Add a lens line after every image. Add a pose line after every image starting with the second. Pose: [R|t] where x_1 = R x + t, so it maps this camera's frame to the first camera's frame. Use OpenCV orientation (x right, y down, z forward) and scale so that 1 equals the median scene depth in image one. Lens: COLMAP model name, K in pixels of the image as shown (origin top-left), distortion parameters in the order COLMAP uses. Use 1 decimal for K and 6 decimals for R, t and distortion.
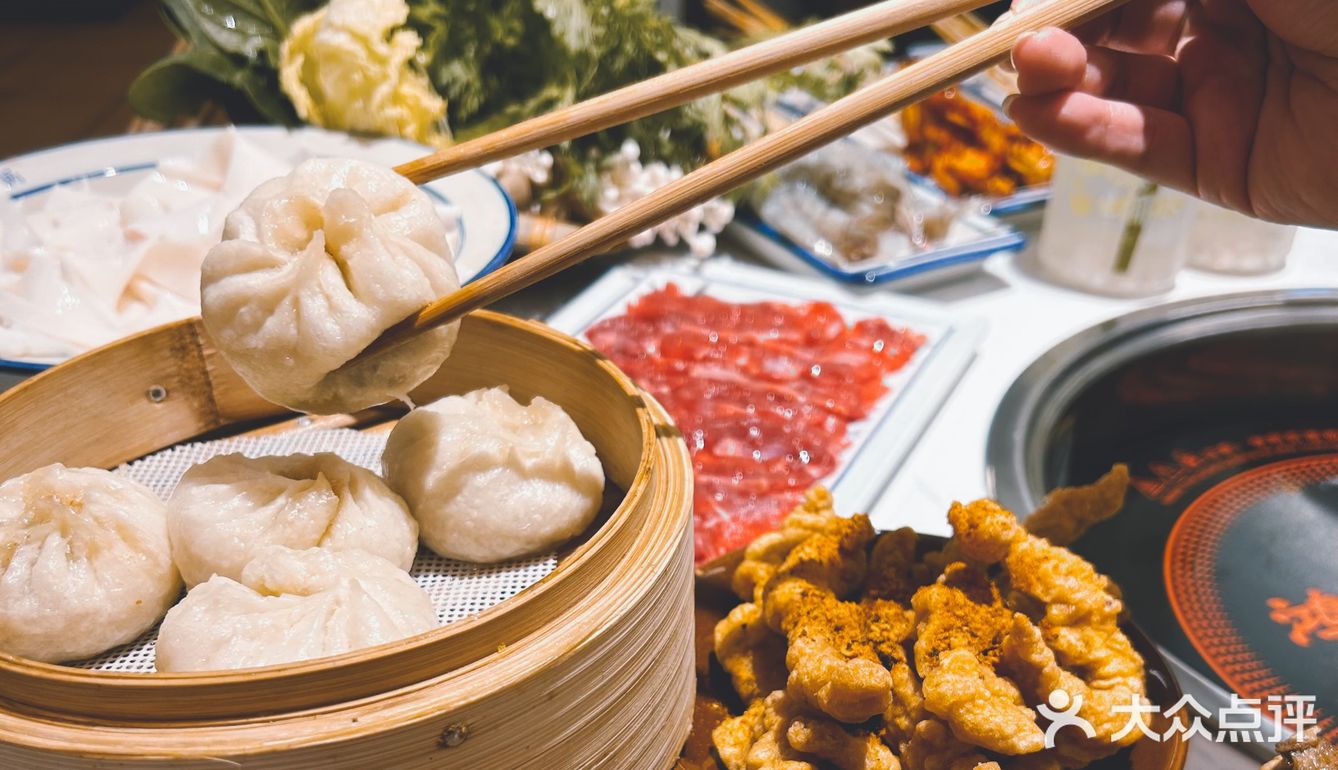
lens RADIAL K [[1027.2, 0, 650.1], [0, 1027.2, 385.1], [0, 0, 1]] dist [0.011327, -0.009032]
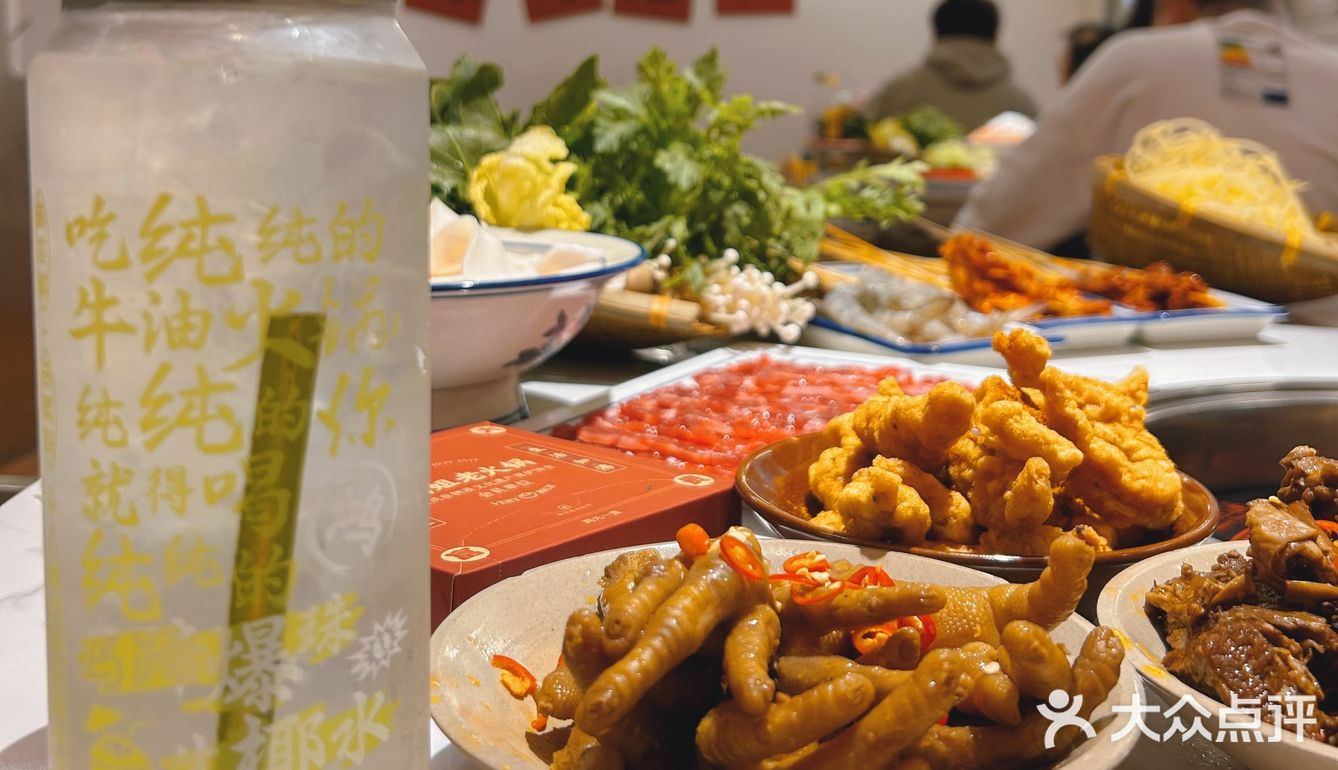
lens RADIAL K [[1027.2, 0, 650.1], [0, 1027.2, 385.1], [0, 0, 1]] dist [0.011327, -0.009032]
pose [[0.997147, 0.005446, -0.075285, -0.024368], [-0.033821, 0.923905, -0.381124, 0.439114], [0.067481, 0.382583, 0.921453, -0.117487]]
